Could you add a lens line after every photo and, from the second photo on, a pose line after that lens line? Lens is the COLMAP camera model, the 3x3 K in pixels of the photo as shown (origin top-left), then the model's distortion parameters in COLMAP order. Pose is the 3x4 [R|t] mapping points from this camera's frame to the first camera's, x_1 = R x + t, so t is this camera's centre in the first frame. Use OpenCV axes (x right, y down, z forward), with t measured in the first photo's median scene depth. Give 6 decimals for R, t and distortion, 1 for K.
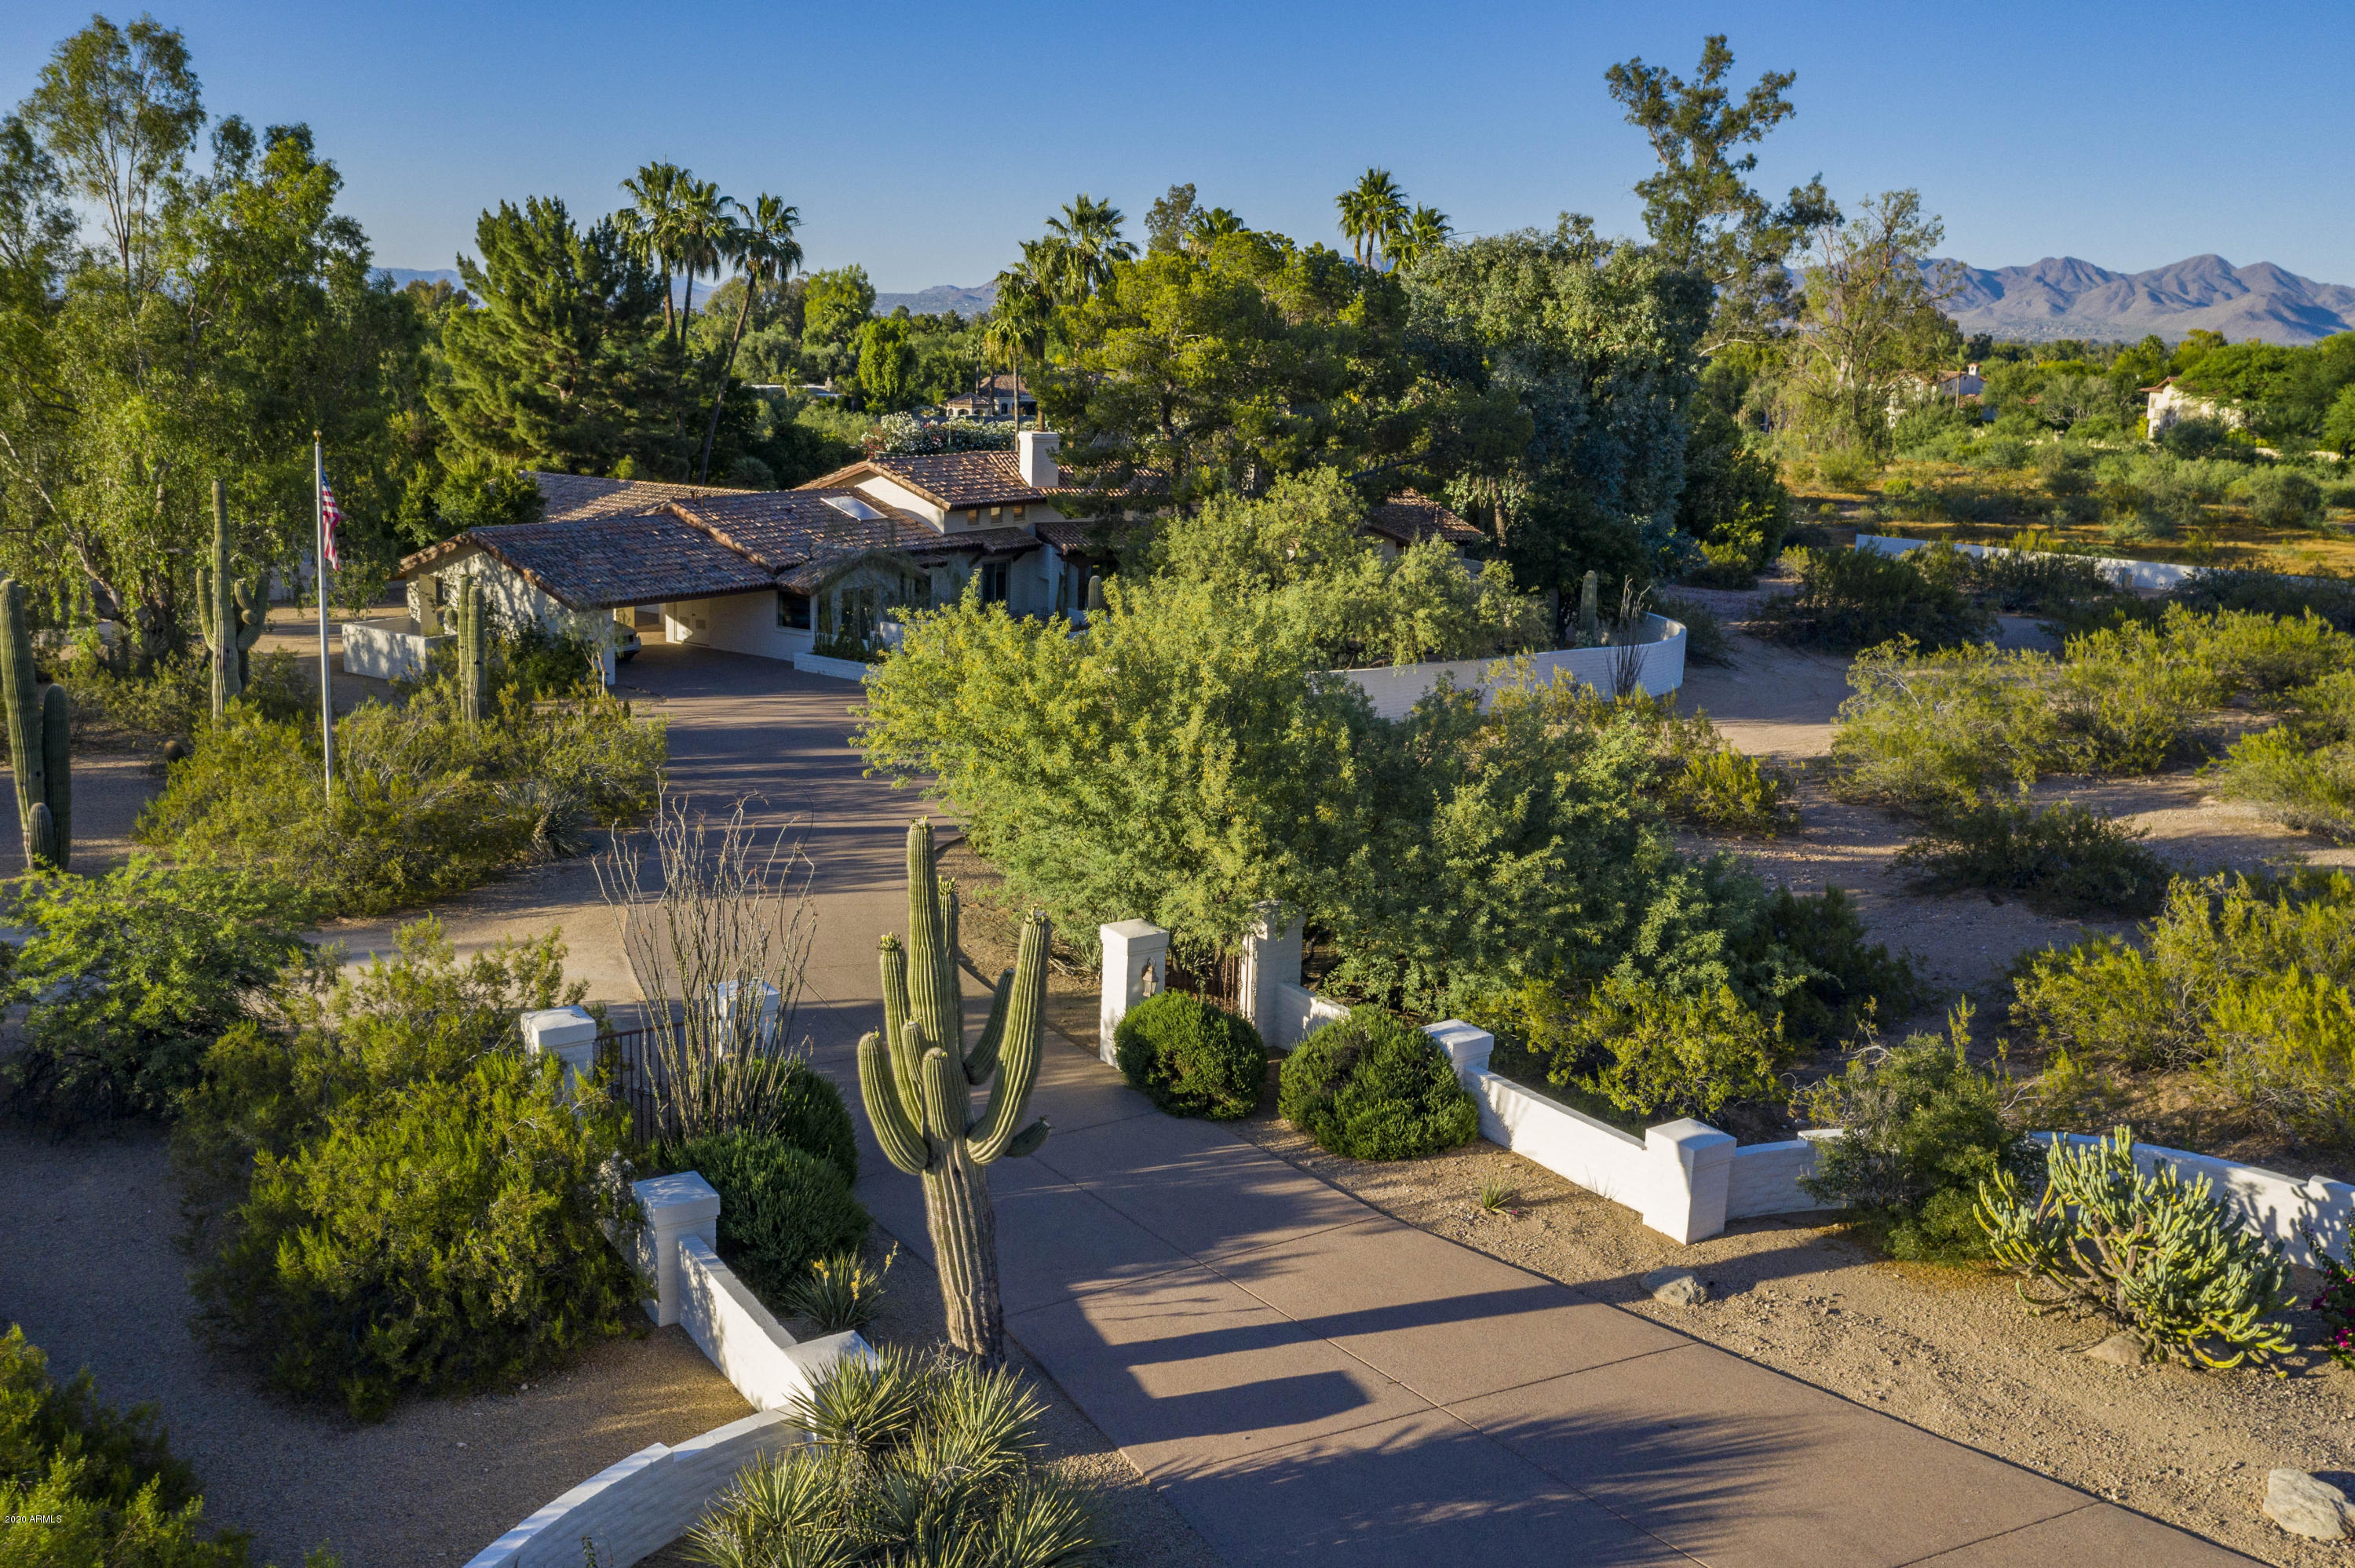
lens RADIAL K [[1925.9, 0, 1085.9], [0, 1925.9, 770.3], [0, 0, 1]] dist [-0.018027, -0.000583]
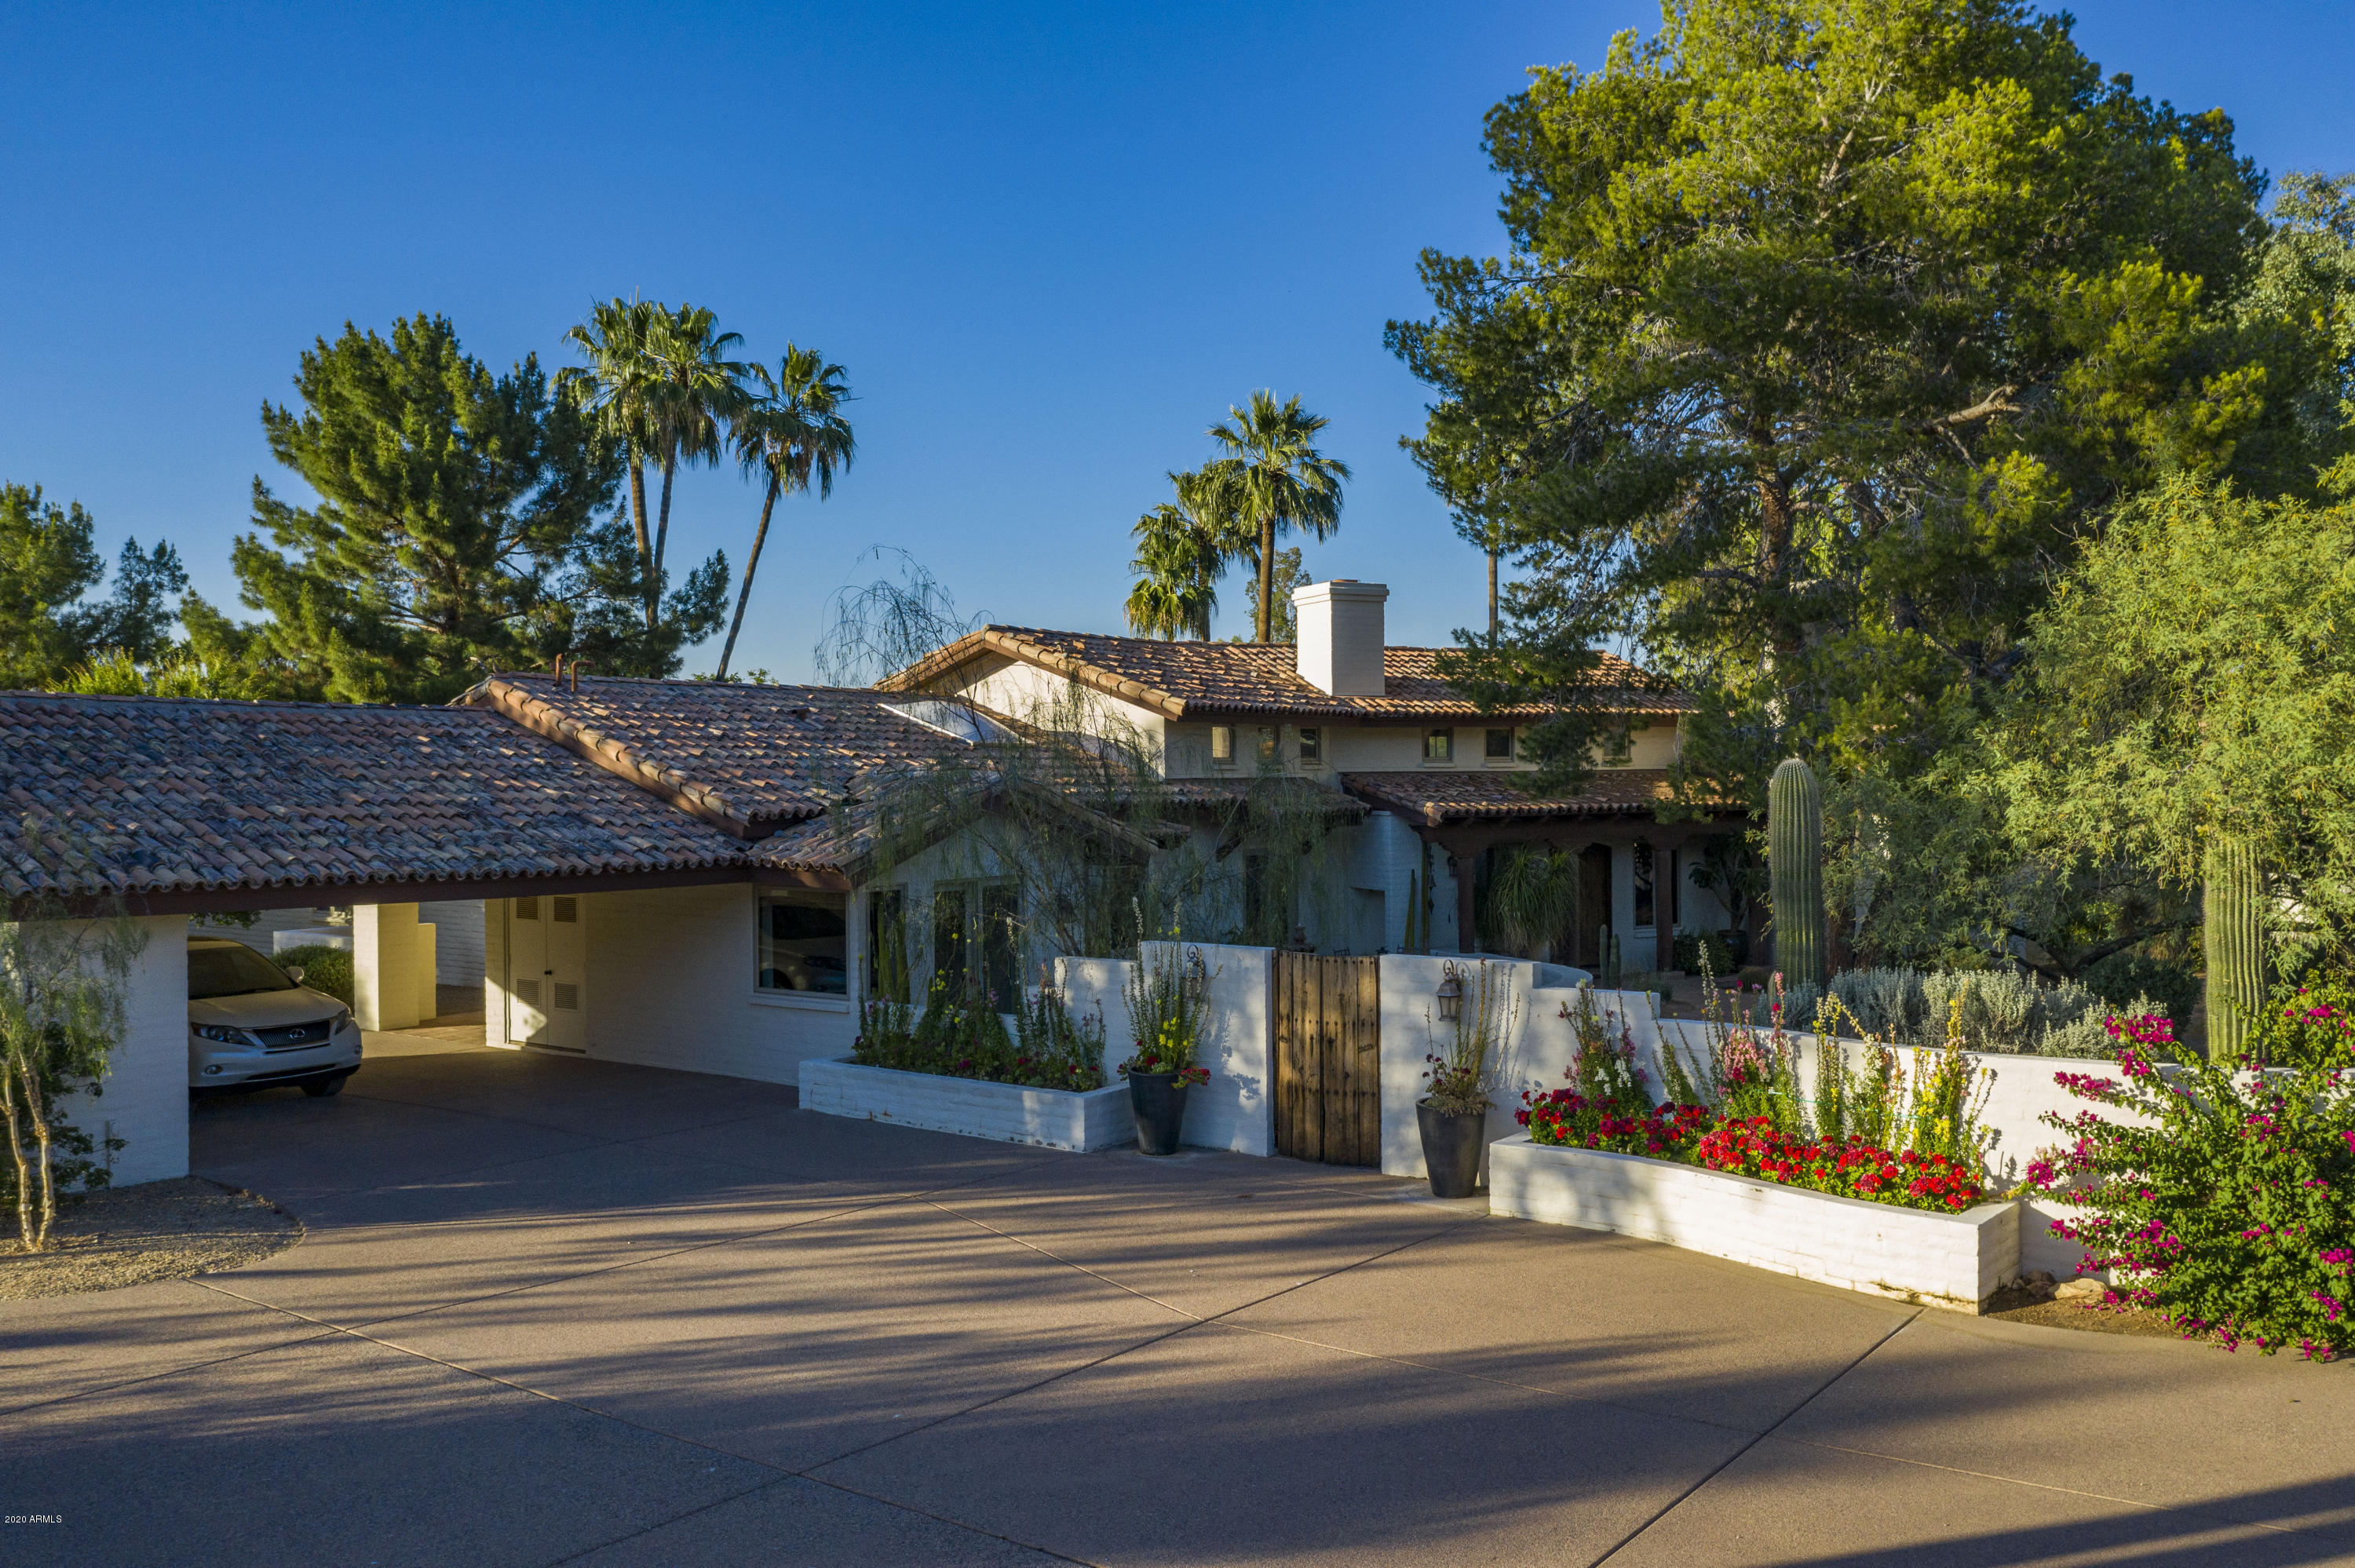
lens RADIAL K [[1925.9, 0, 1085.9], [0, 1925.9, 770.3], [0, 0, 1]] dist [-0.018027, -0.000583]
pose [[0.998820, -0.036039, -0.032559, -0.062693], [0.028060, 0.975365, -0.218805, -0.025235], [0.039642, 0.217633, 0.975225, 0.470518]]
